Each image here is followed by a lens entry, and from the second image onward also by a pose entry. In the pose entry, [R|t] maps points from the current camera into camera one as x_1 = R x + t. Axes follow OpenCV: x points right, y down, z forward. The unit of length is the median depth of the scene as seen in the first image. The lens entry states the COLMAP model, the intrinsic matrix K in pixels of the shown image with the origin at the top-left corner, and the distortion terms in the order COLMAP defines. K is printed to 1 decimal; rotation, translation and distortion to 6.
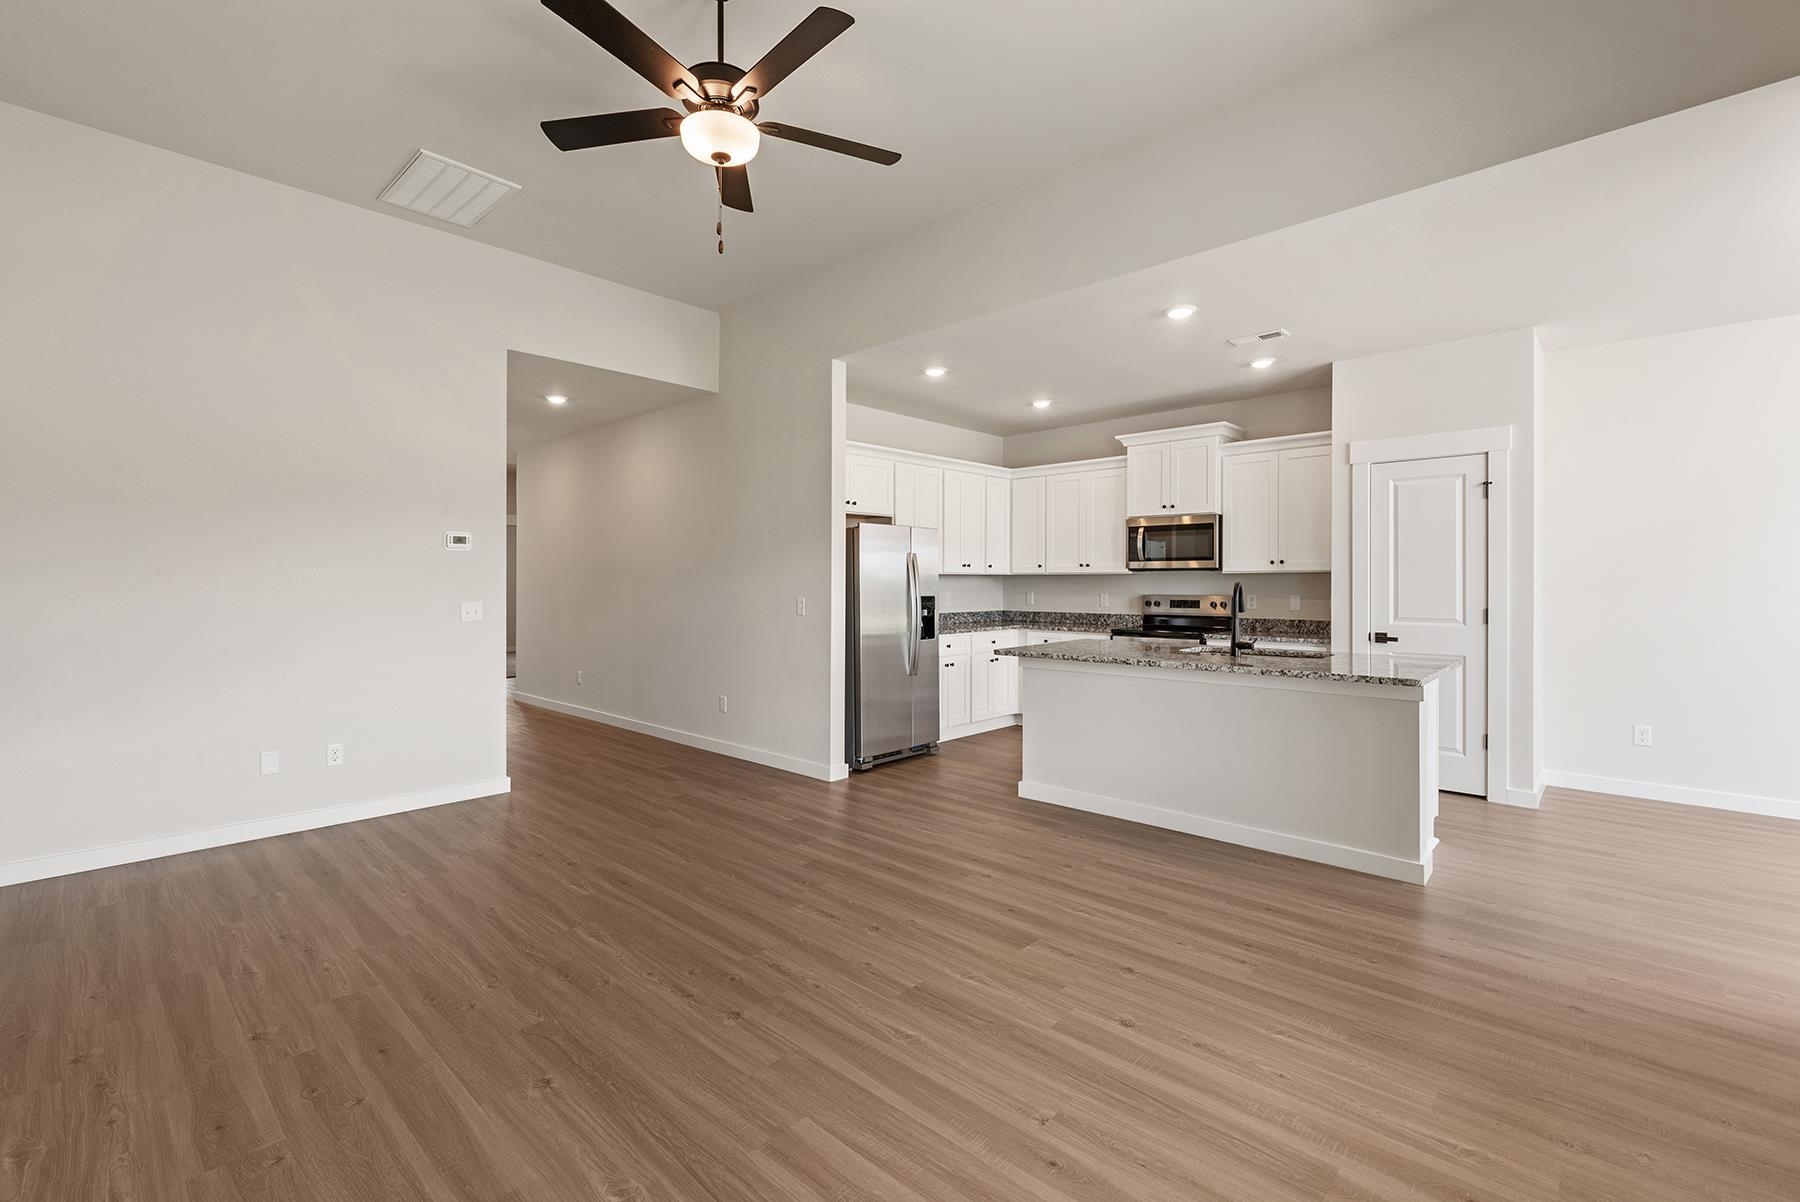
lens RADIAL K [[761.0, 0, 924.1], [0, 761.0, 591.8], [0, 0, 1]] dist [-0.000481, -0.000038]
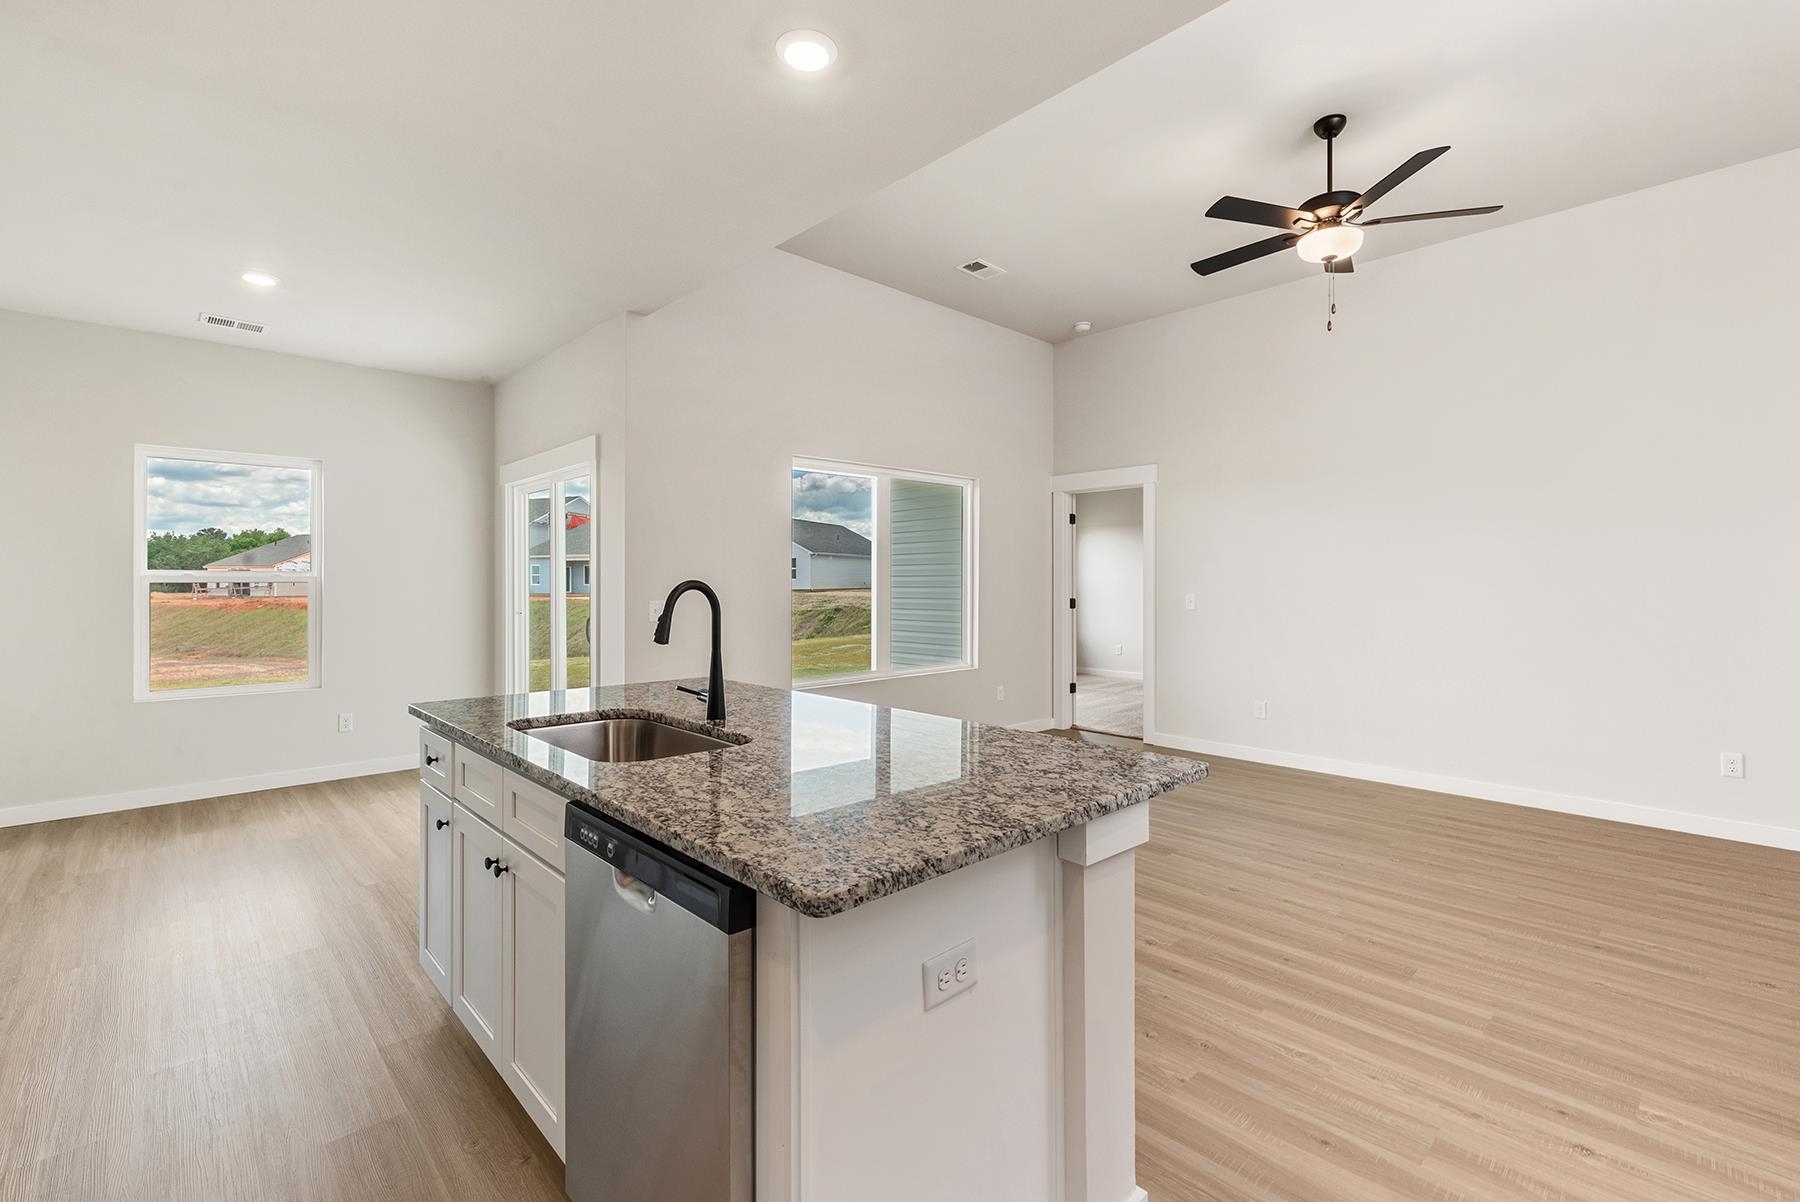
lens RADIAL K [[792.9, 0, 900.0], [0, 792.9, 601.0], [0, 0, 1]] dist [-0.000709, -0.000133]
pose [[-0.996498, -0.004568, 0.083488, 0.290835], [-0.001411, 0.999283, 0.037832, -0.020562], [-0.083601, 0.037582, -0.995790, 1.941304]]
